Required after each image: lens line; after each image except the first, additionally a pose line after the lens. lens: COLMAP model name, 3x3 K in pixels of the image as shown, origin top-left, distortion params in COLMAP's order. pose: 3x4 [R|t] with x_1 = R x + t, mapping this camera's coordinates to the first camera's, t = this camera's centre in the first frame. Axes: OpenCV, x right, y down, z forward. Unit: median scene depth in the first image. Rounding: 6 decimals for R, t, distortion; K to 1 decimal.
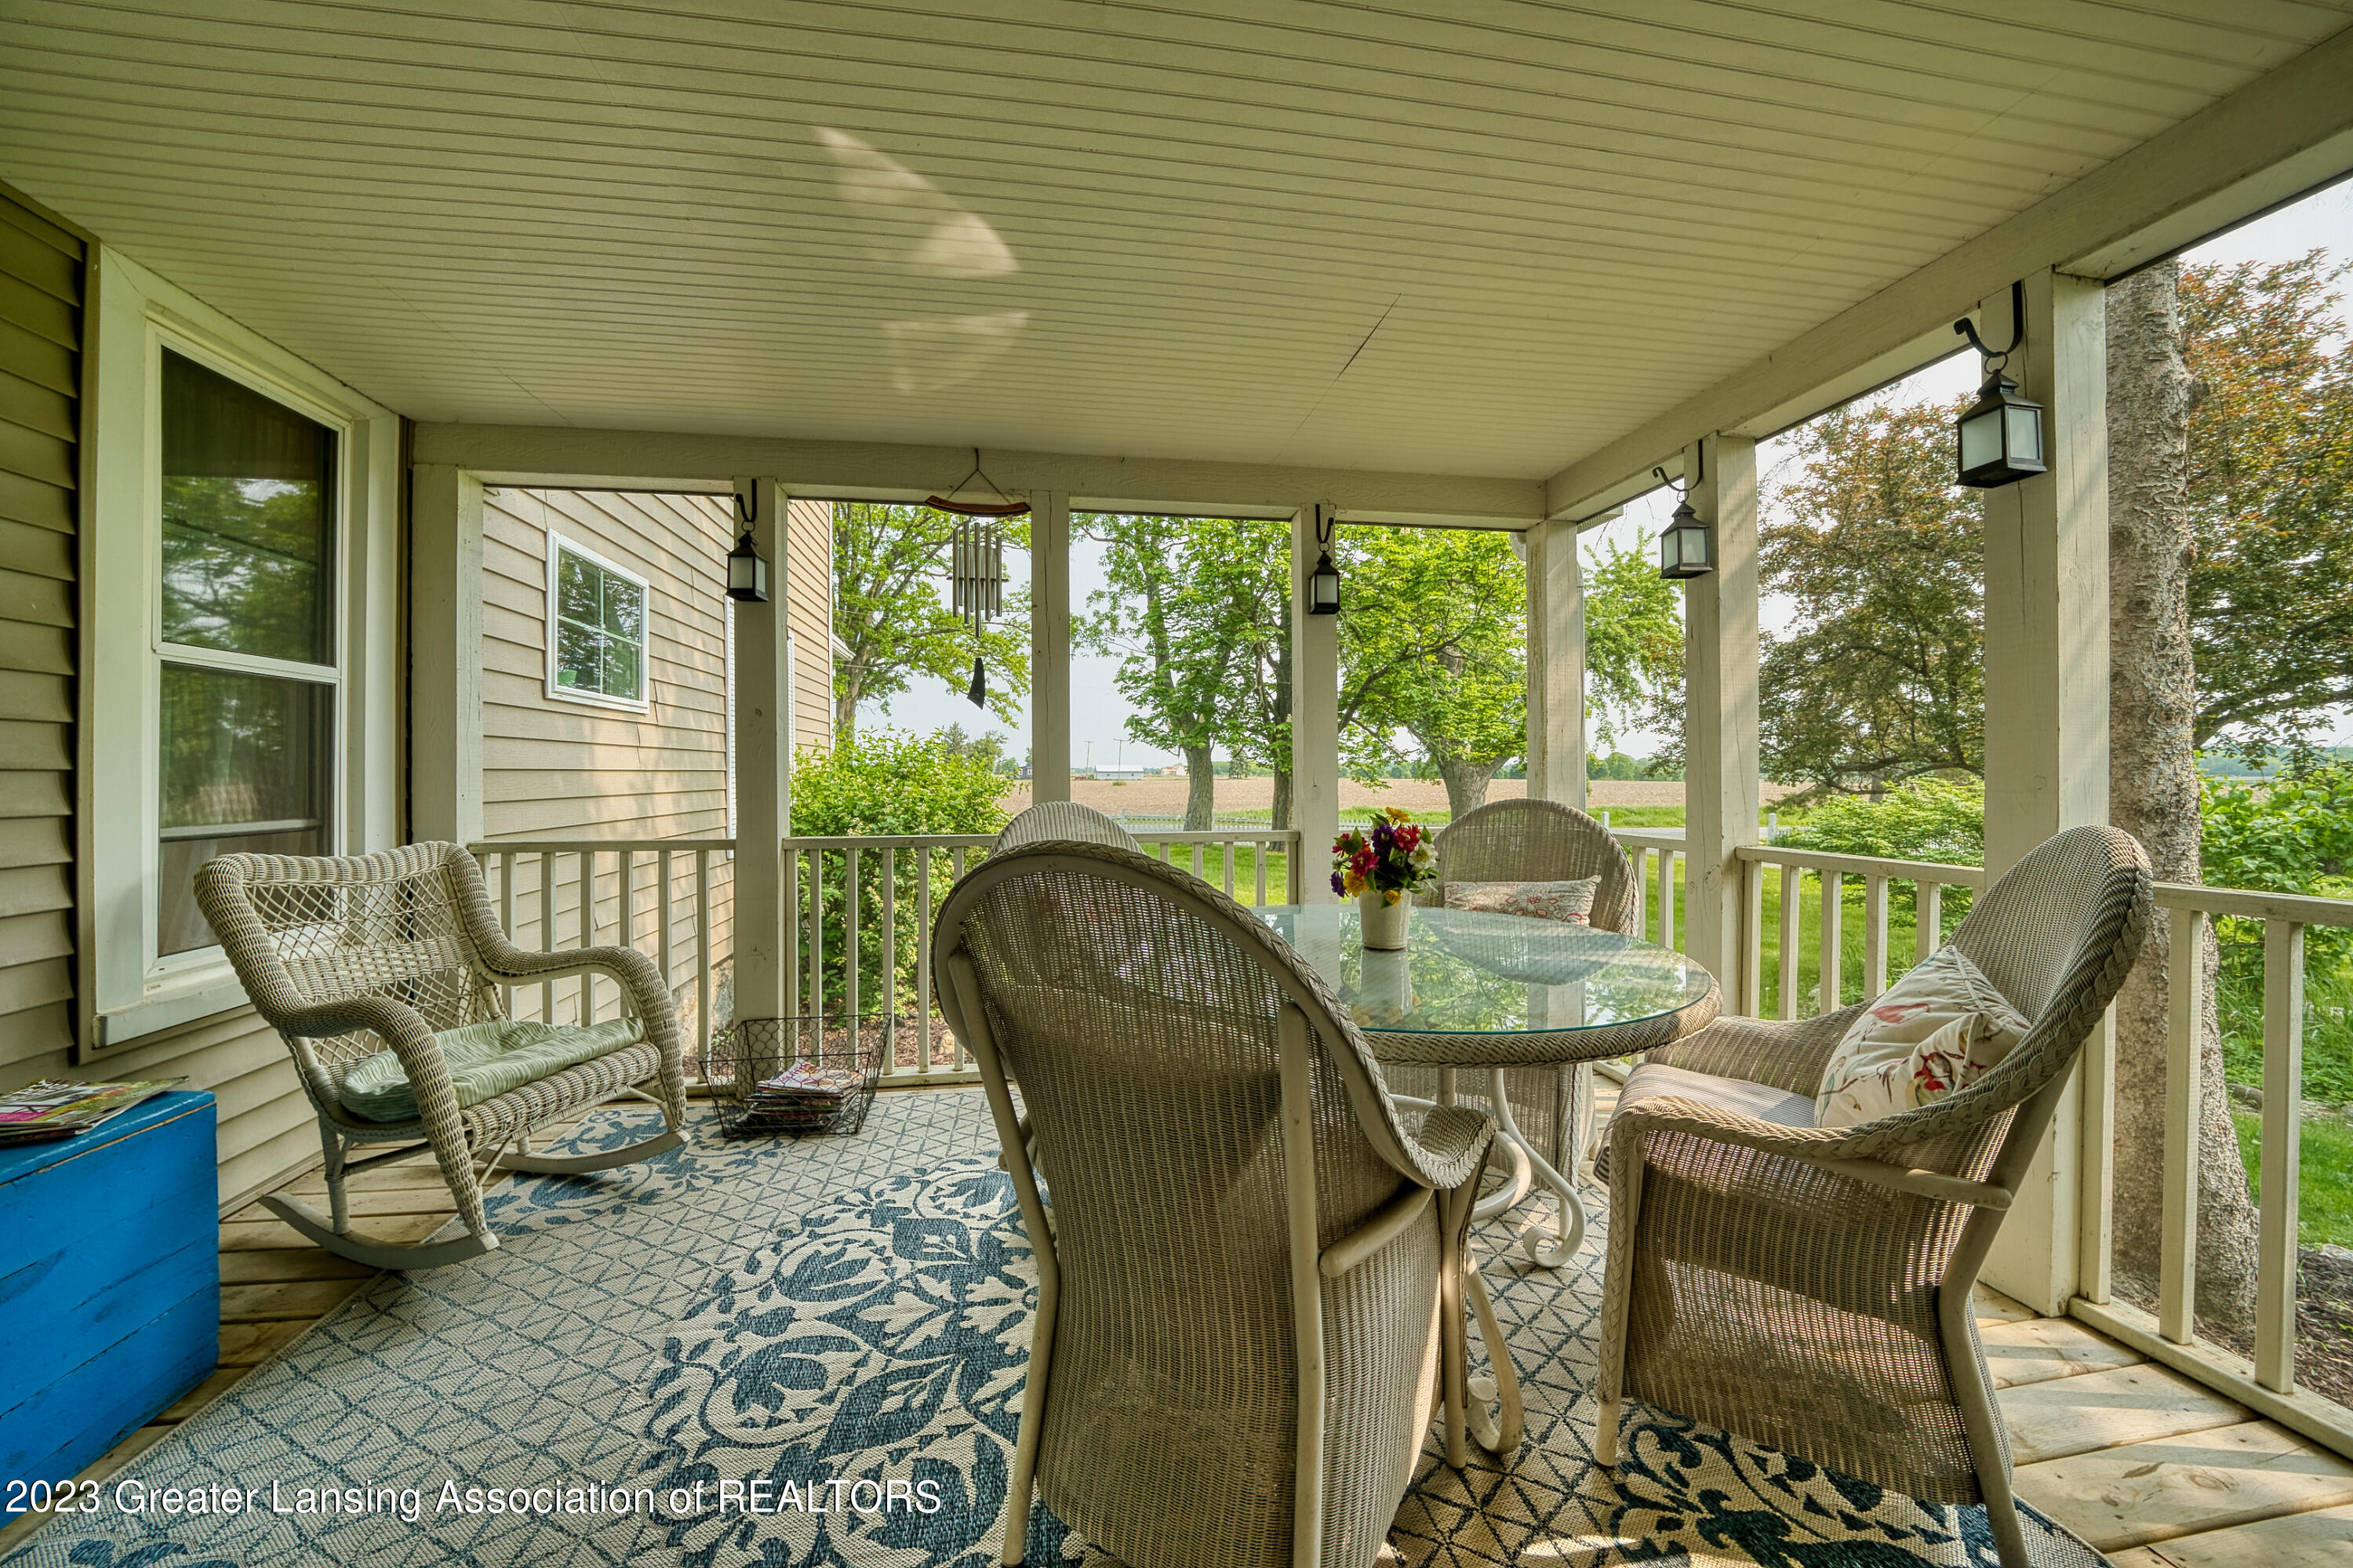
lens RADIAL K [[848.3, 0, 1169.7], [0, 848.3, 776.5], [0, 0, 1]] dist [-0.039517, 0.000020]
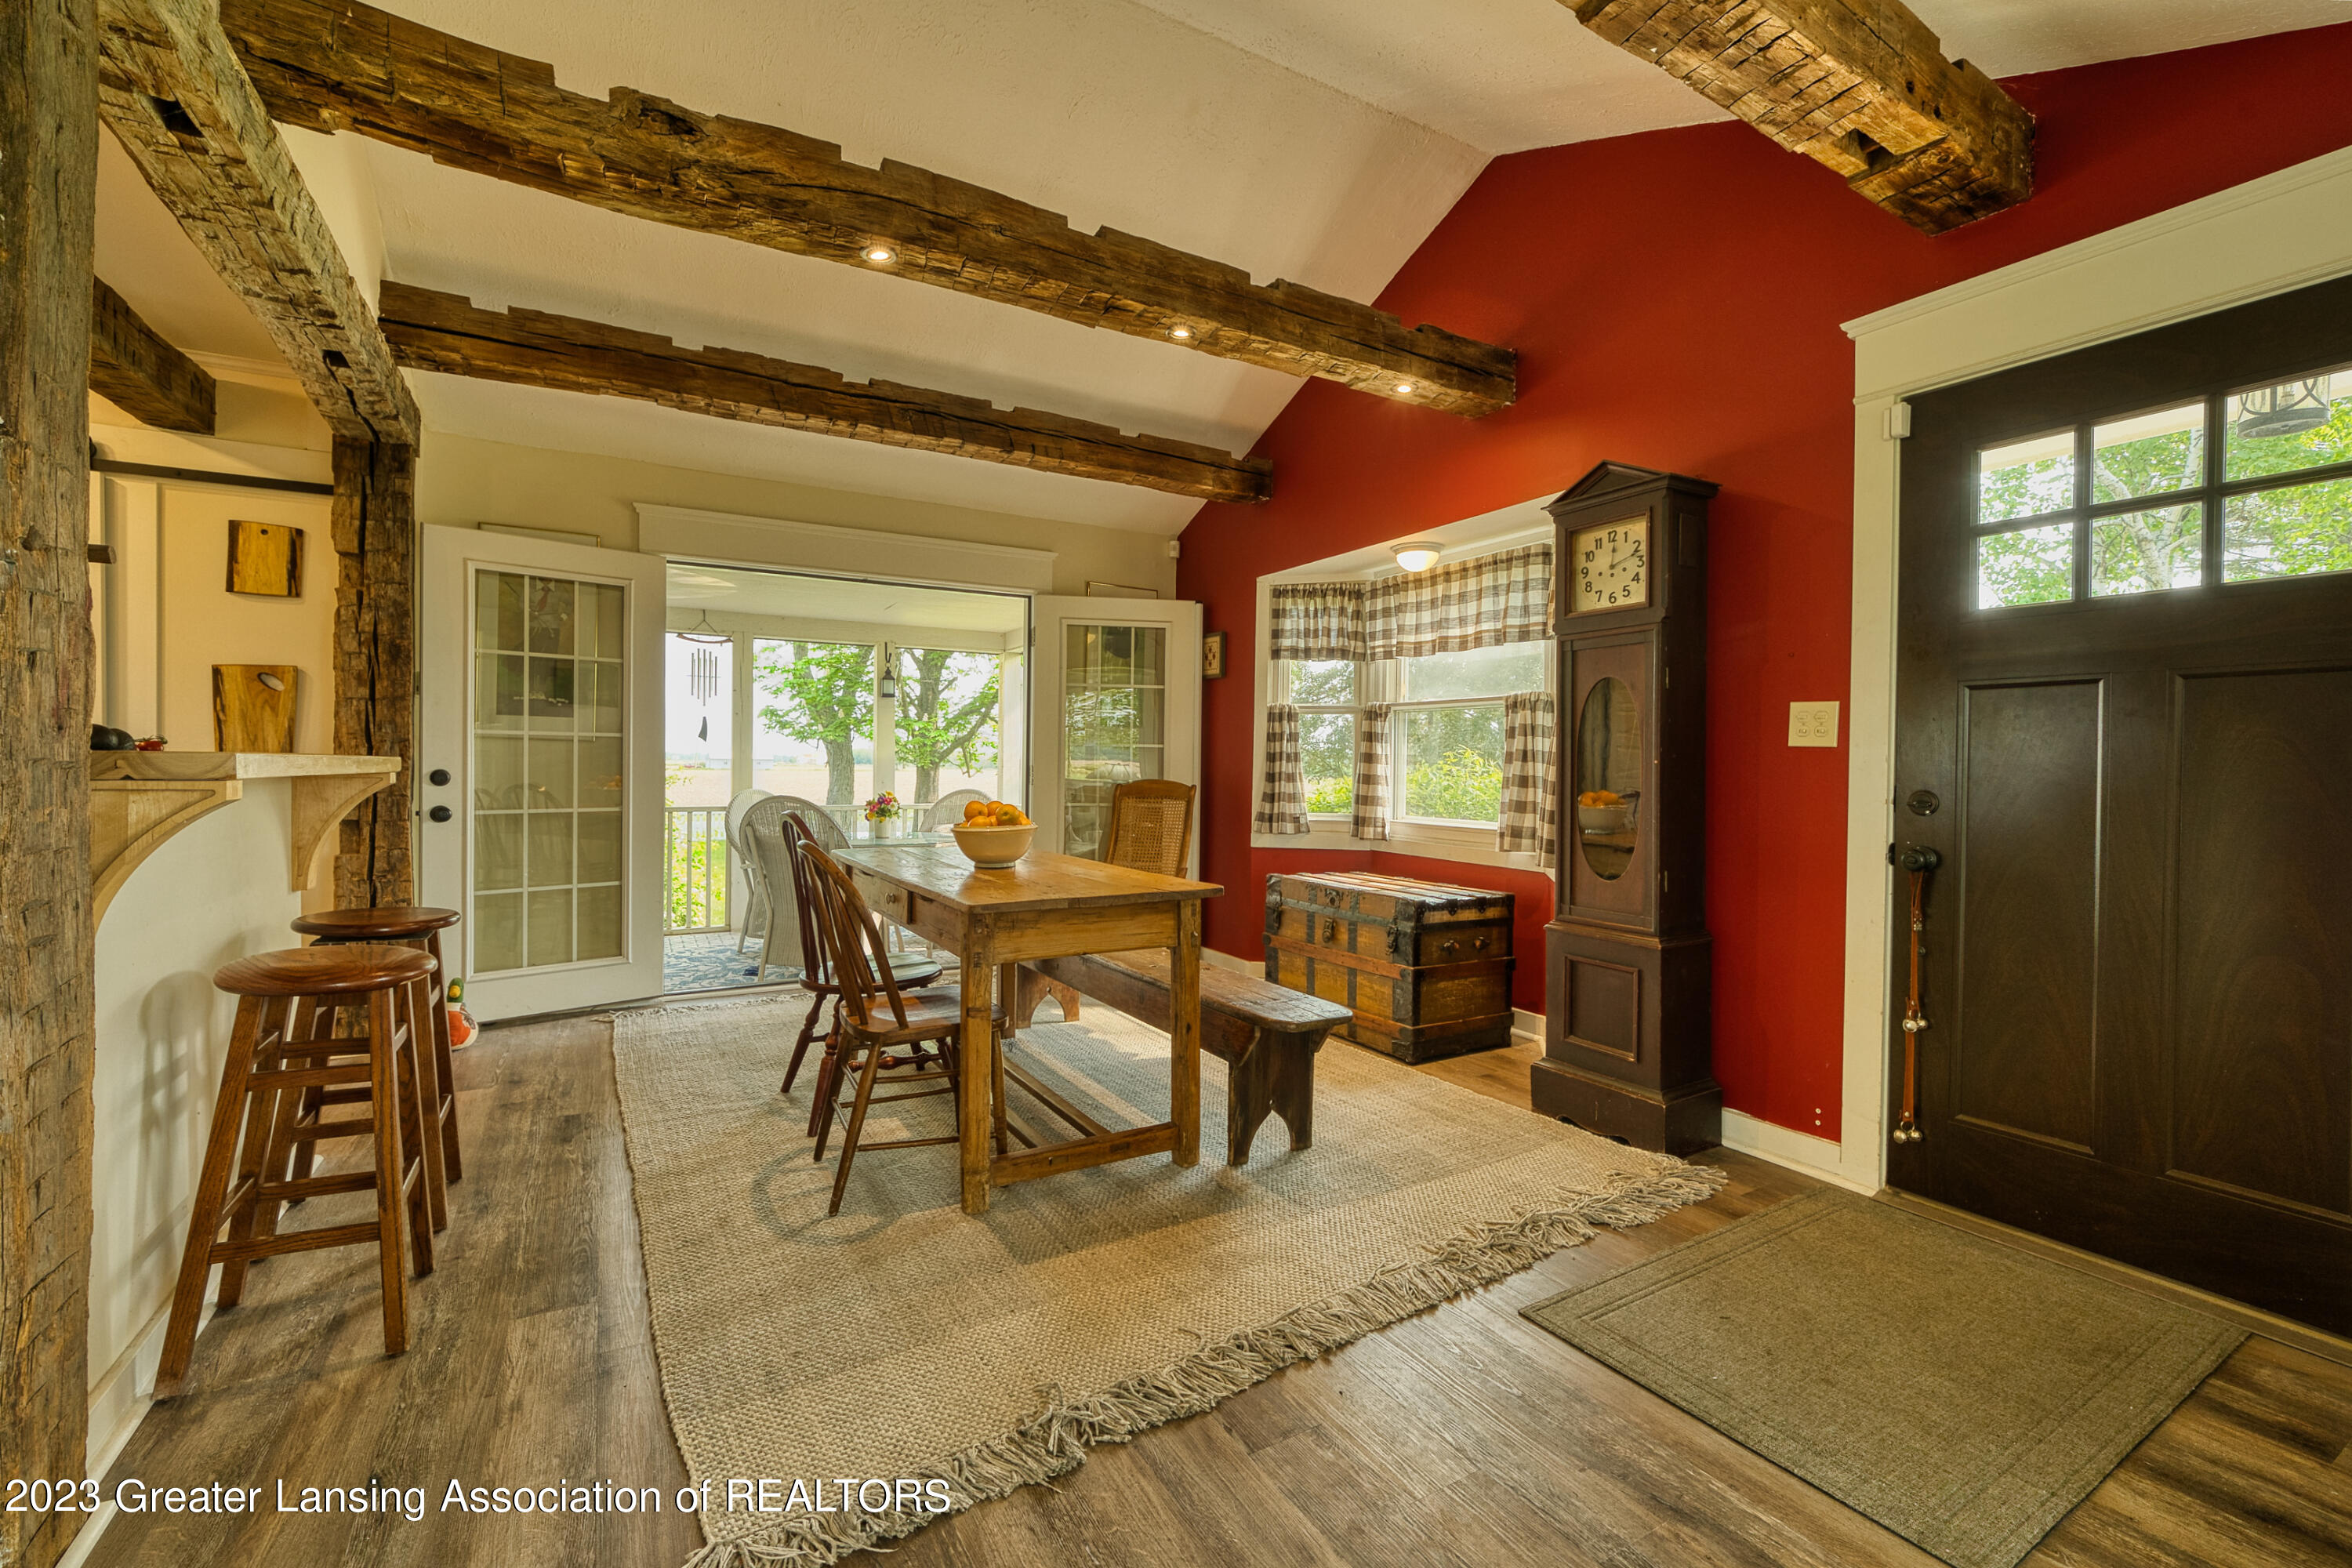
lens RADIAL K [[969.0, 0, 1176.0], [0, 969.0, 784.0], [0, 0, 1]] dist [0.000017, -0.000005]
pose [[0.934377, 0.007377, 0.356209, -0.000819], [-0.013243, 0.999814, 0.014033, -0.003853], [-0.356040, -0.017830, 0.934301, -0.224338]]
